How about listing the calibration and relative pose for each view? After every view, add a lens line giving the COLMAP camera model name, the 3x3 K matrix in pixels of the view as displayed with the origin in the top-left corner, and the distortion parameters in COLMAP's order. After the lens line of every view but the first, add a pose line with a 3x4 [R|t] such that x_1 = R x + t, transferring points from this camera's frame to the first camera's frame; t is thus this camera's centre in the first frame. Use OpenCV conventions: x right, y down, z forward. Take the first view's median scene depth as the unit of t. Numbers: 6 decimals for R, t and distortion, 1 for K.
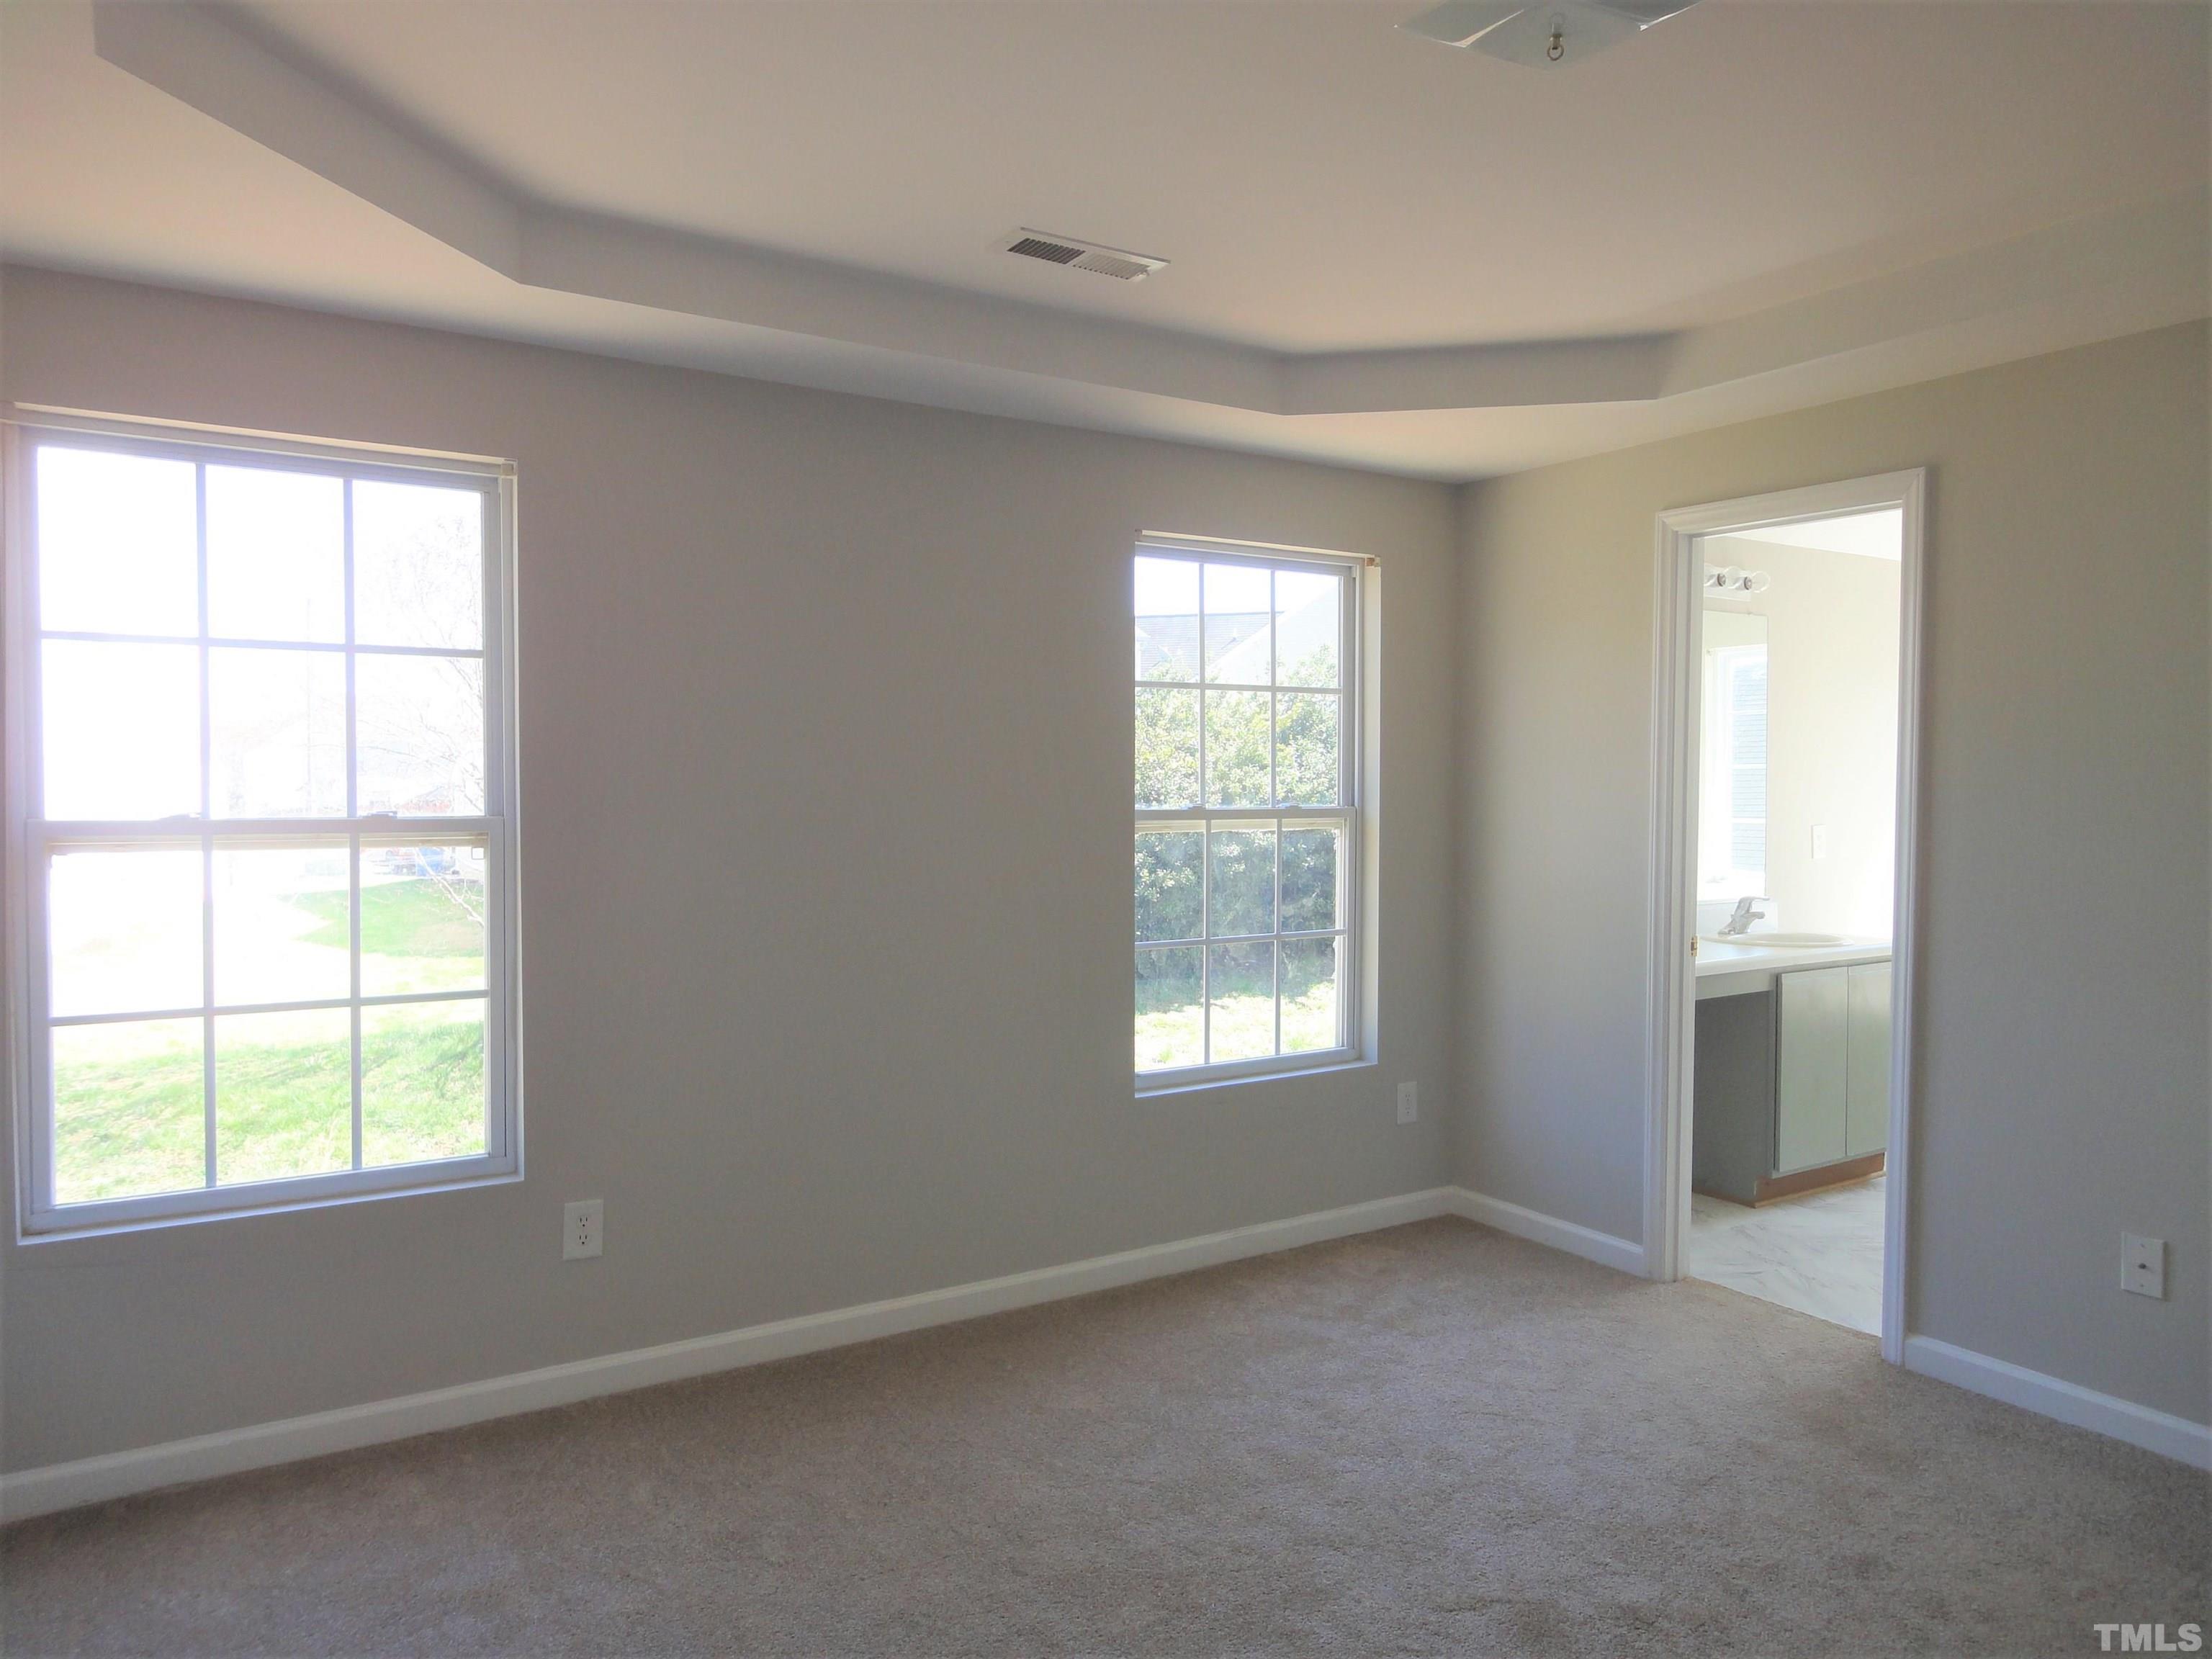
lens RADIAL K [[1804.9, 0, 1032.4], [0, 1804.9, 881.6], [0, 0, 1]] dist [-0.003651, -0.003472]
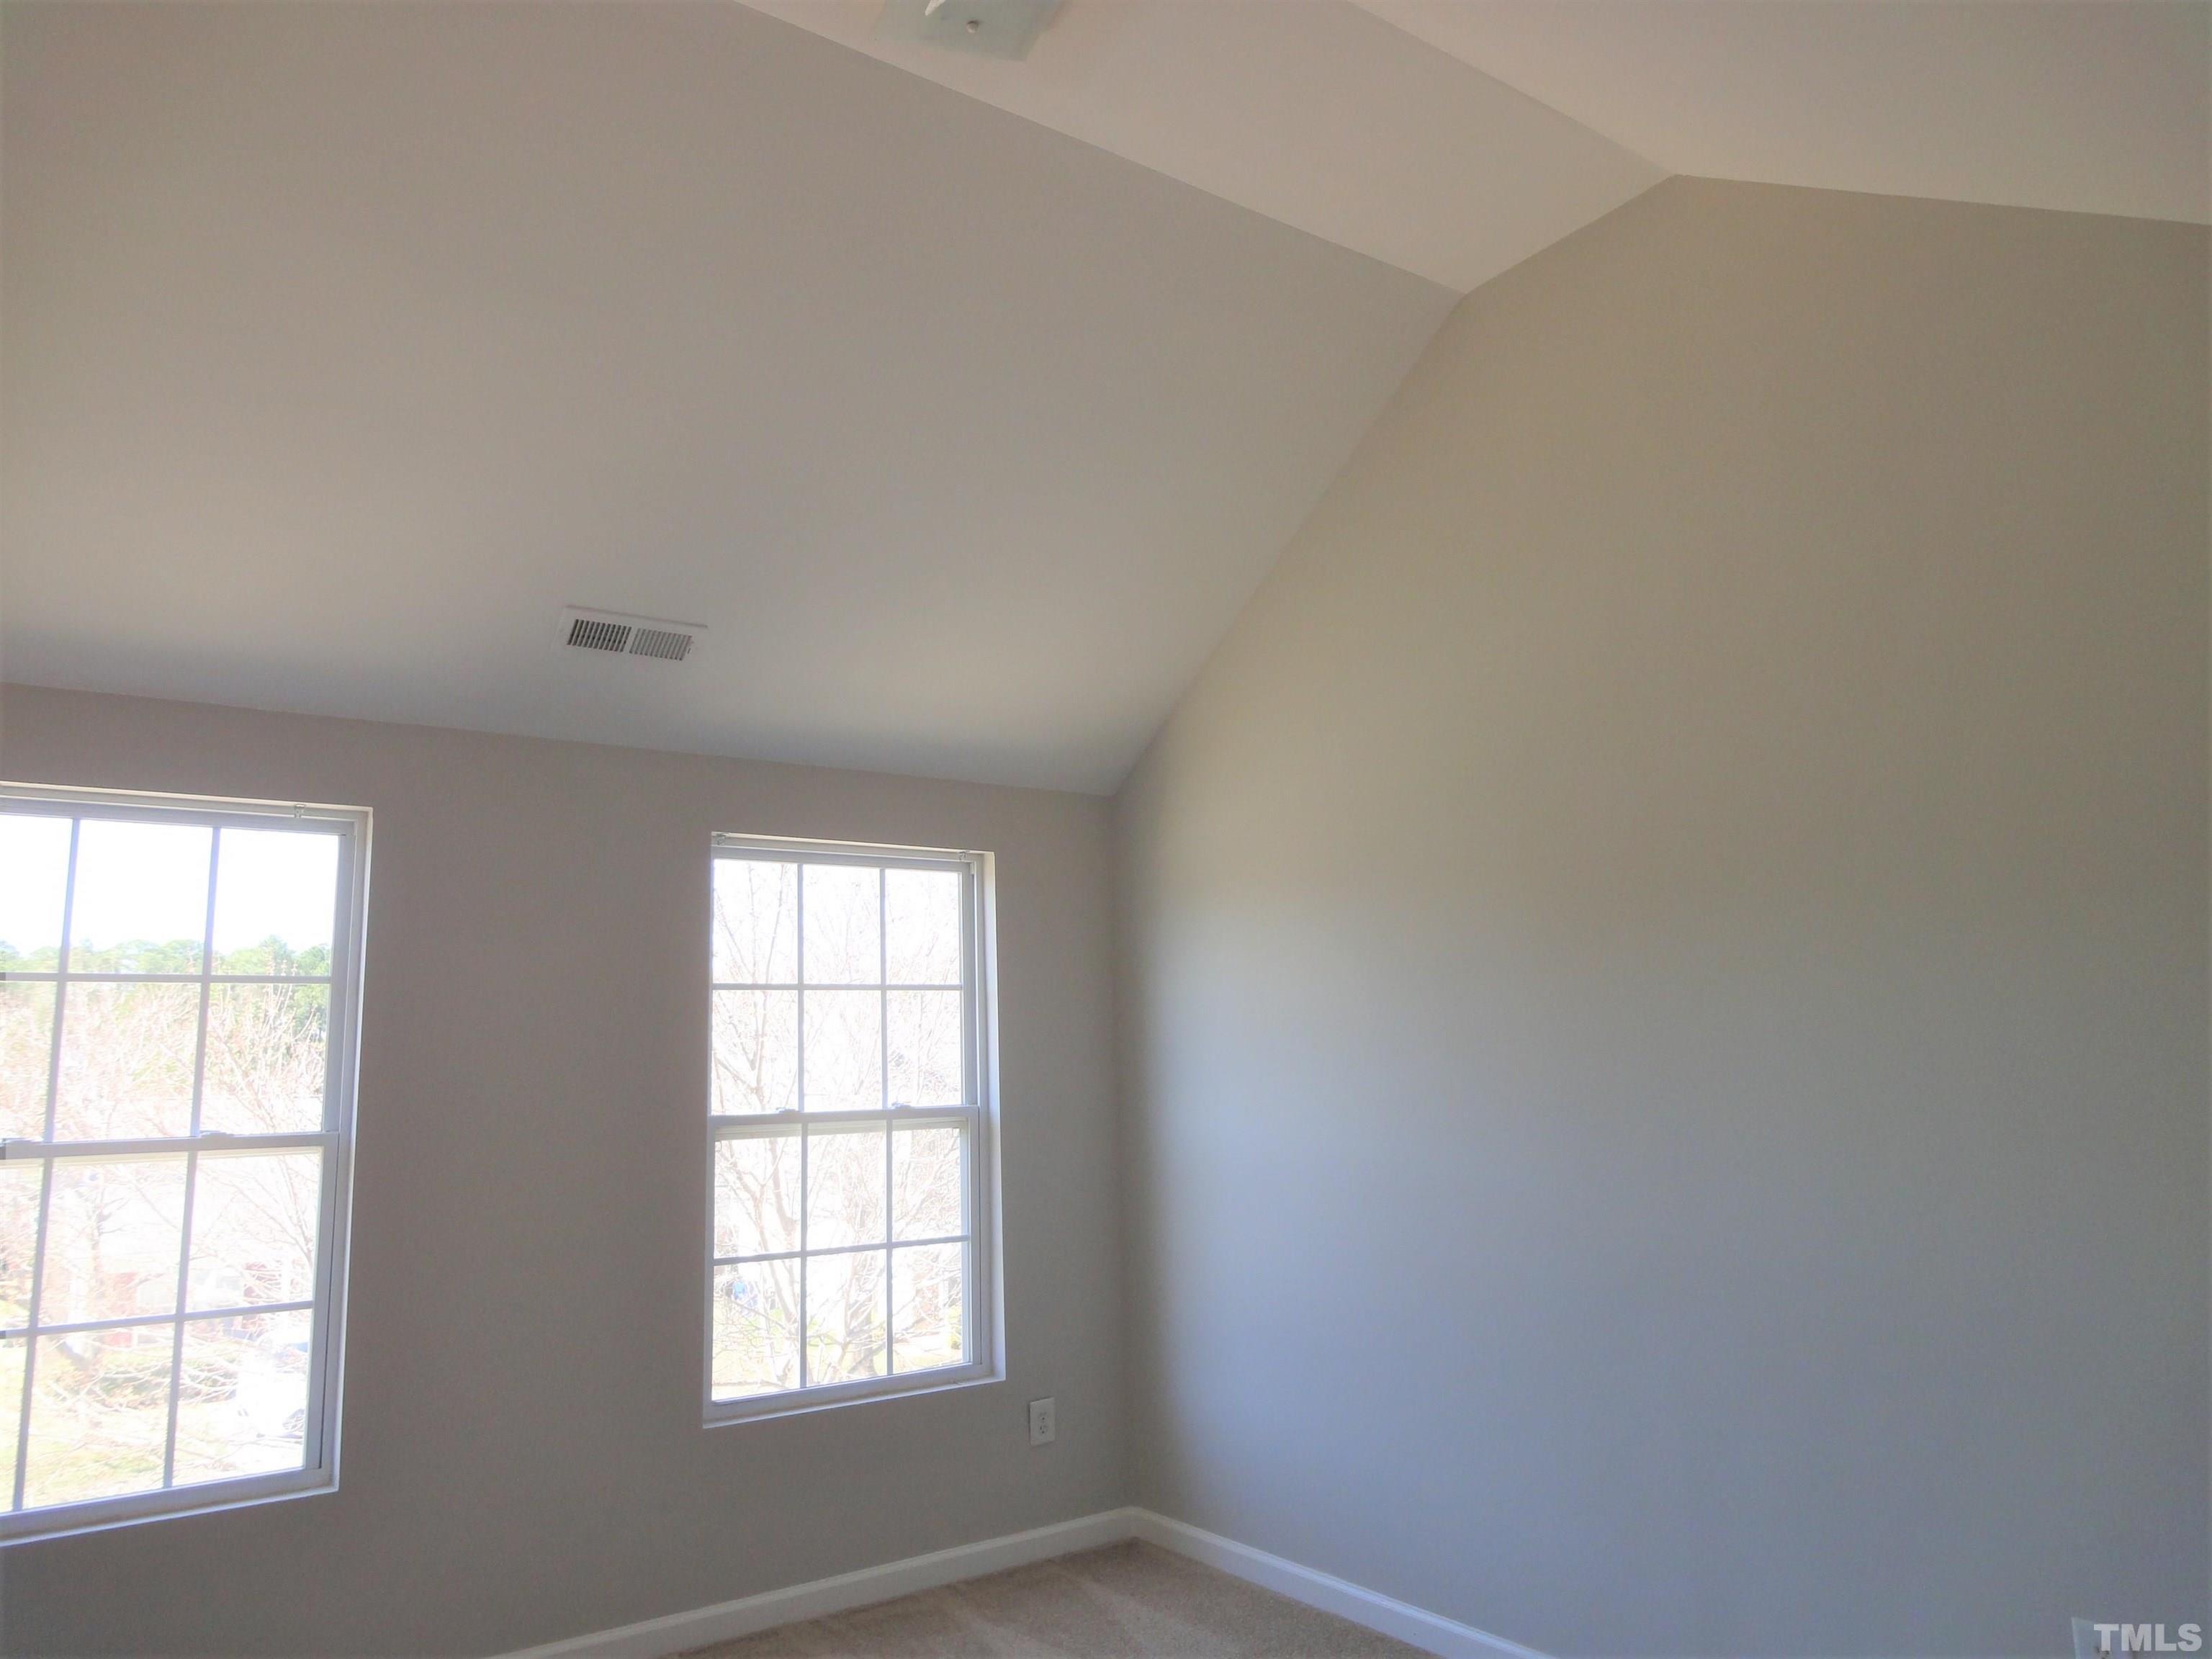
lens RADIAL K [[1472.2, 0, 1116.5], [0, 1472.2, 875.4], [0, 0, 1]] dist [-0.007343, 0.004608]
pose [[0.998334, -0.037059, -0.044224, 0.271565], [0.027999, 0.981332, -0.190271, -0.008812], [0.050449, 0.188716, 0.980735, 0.184771]]
